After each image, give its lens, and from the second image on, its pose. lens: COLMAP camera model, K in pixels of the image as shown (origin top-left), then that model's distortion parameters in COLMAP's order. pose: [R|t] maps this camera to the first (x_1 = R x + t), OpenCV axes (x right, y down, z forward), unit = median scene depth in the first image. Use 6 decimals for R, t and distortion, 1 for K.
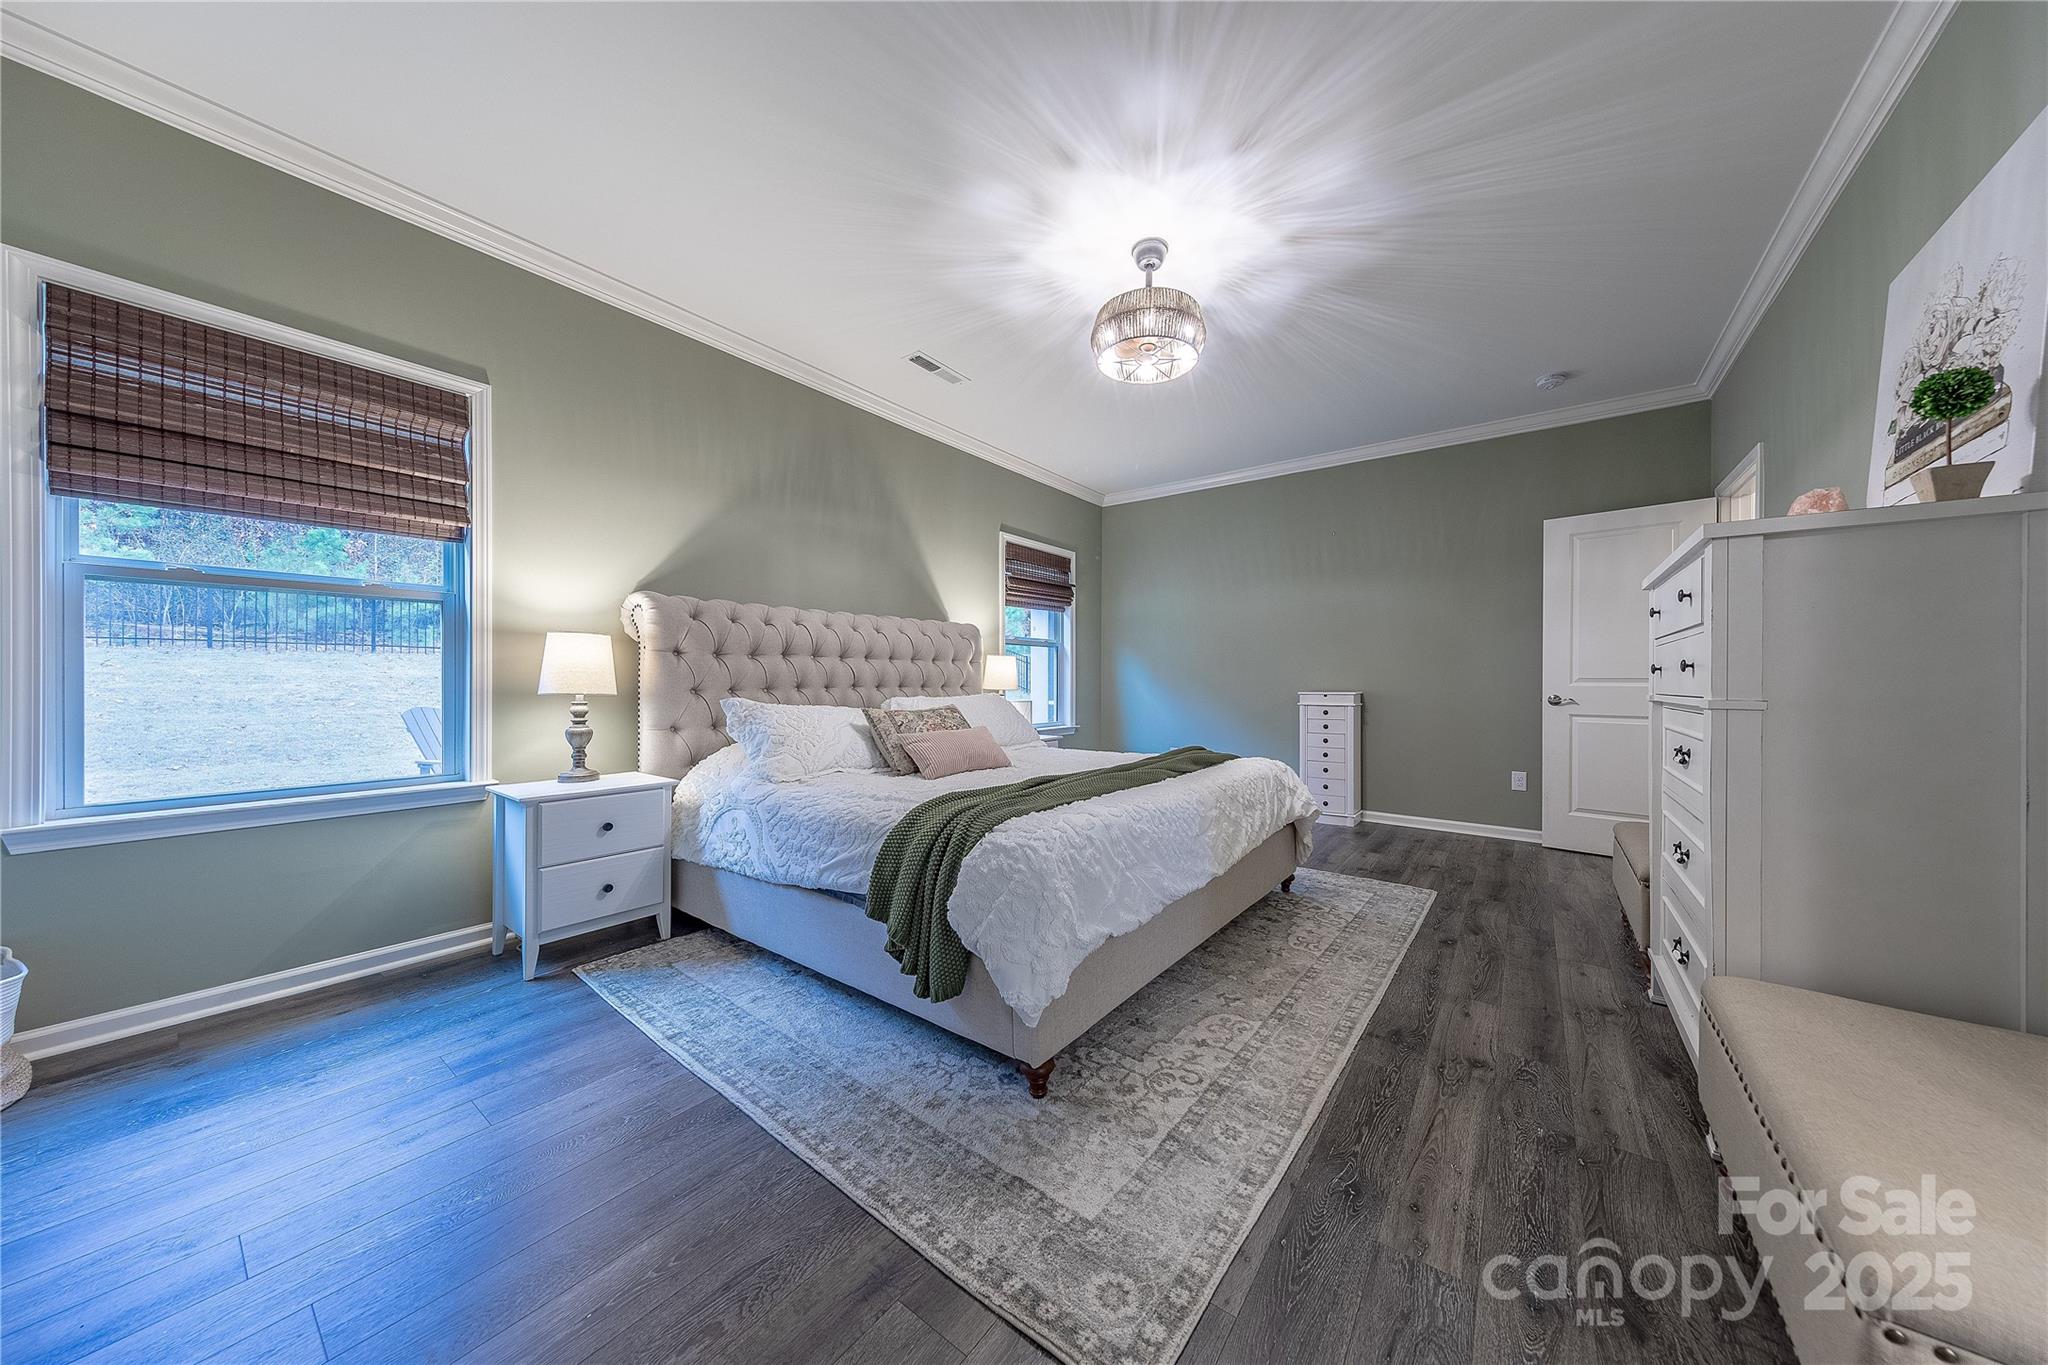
lens RADIAL K [[647.3, 0, 1030.7], [0, 647.3, 680.9], [0, 0, 1]] dist [0.010932, -0.000908]
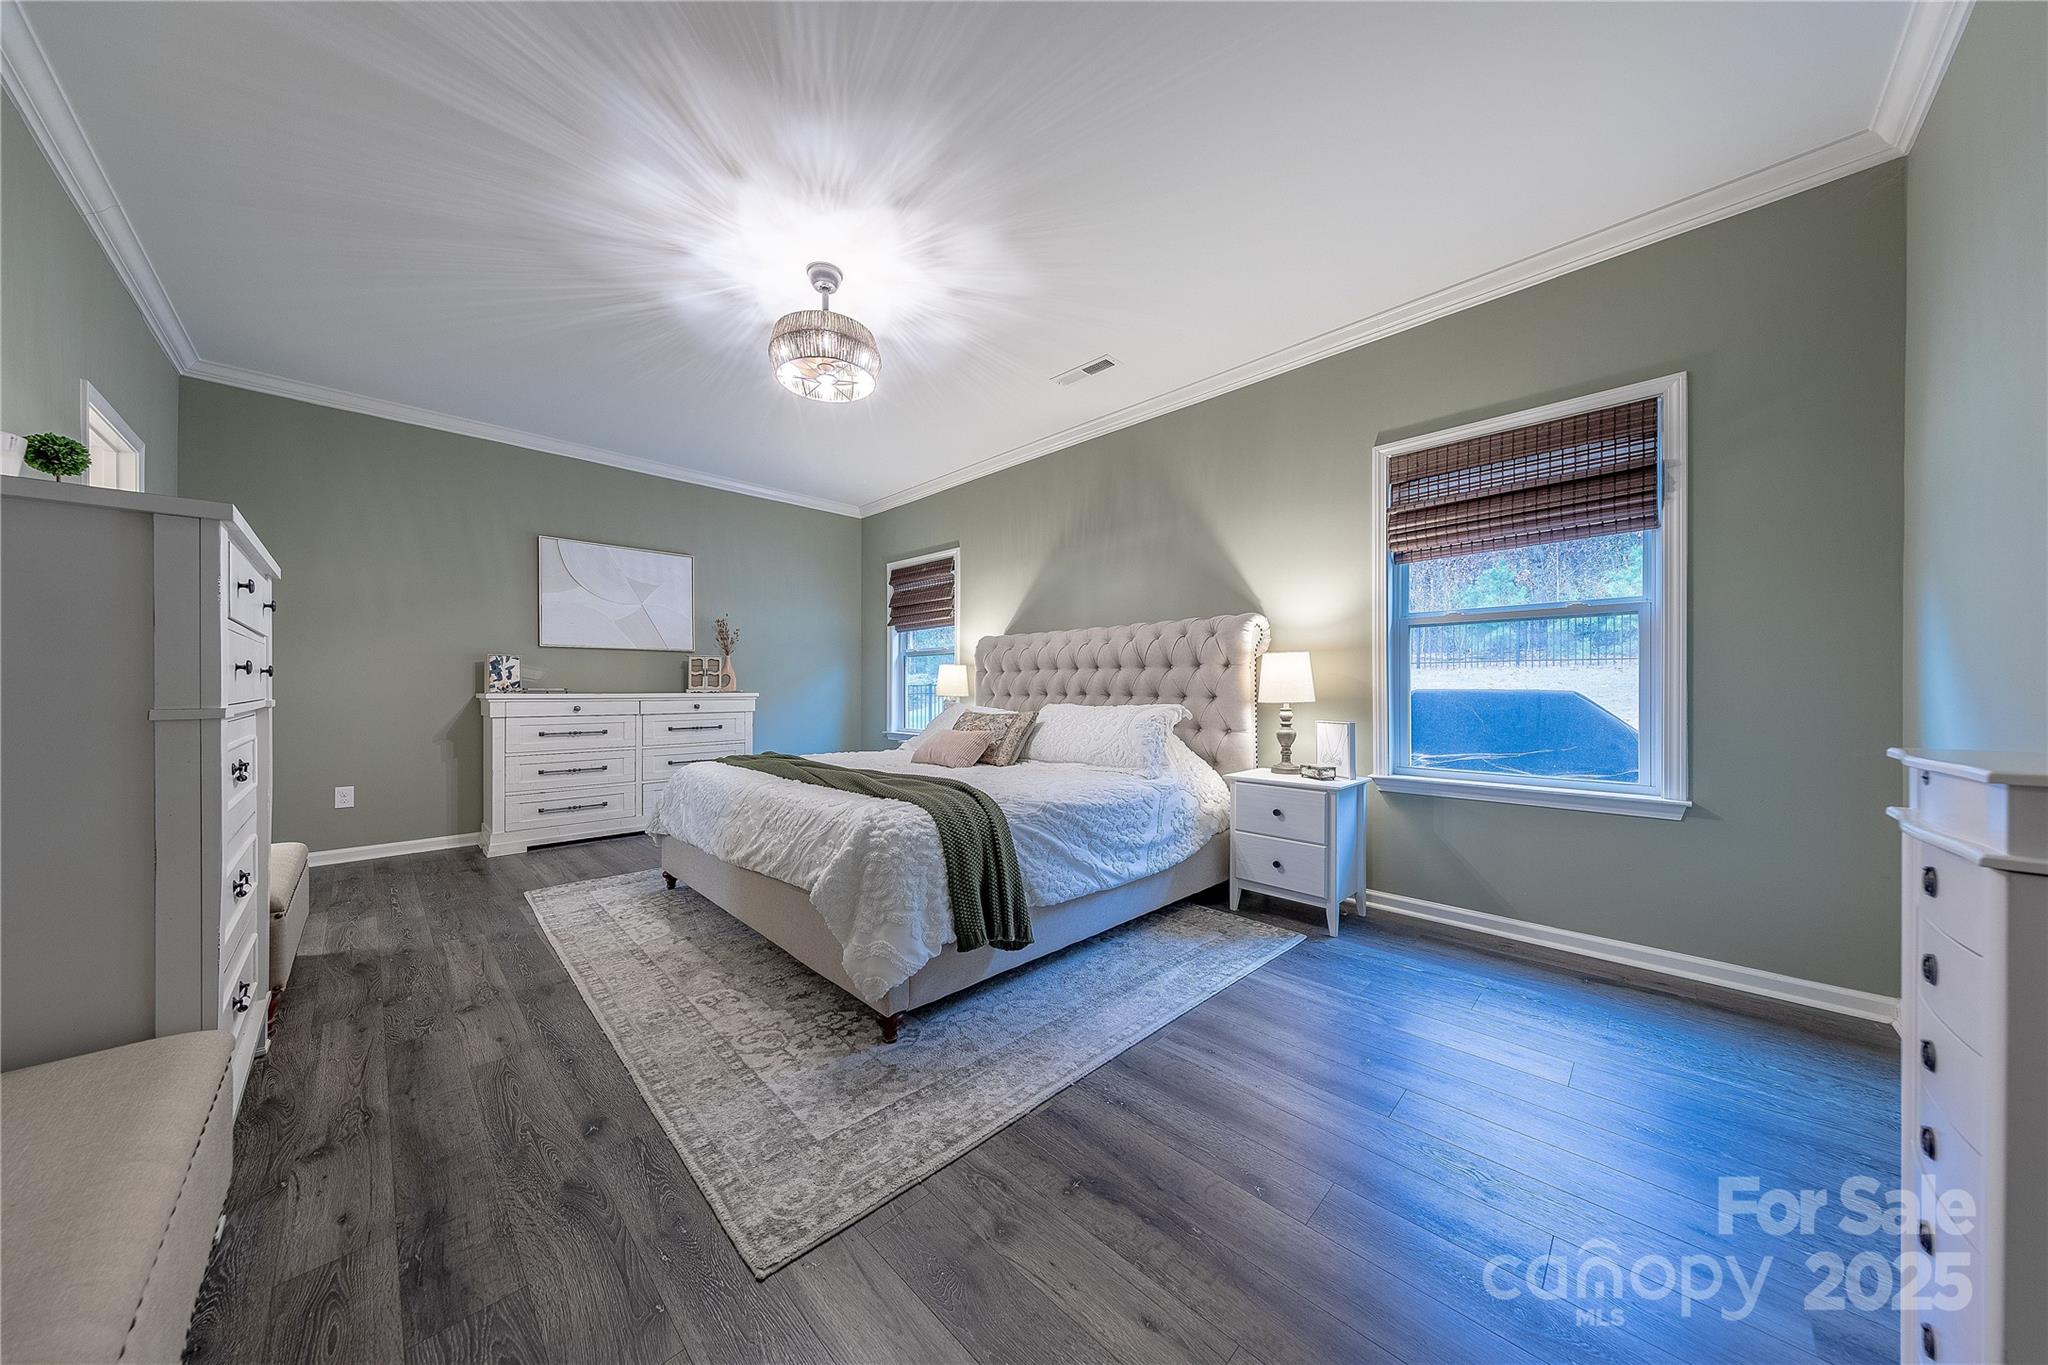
lens RADIAL K [[647.3, 0, 1030.5], [0, 647.3, 689.5], [0, 0, 1]] dist [0.010932, -0.000908]
pose [[-0.120366, -0.000971, -0.992729, 1.225939], [-0.003418, 0.999994, -0.000564, 0.001899], [0.992724, 0.003326, -0.120368, 1.515449]]
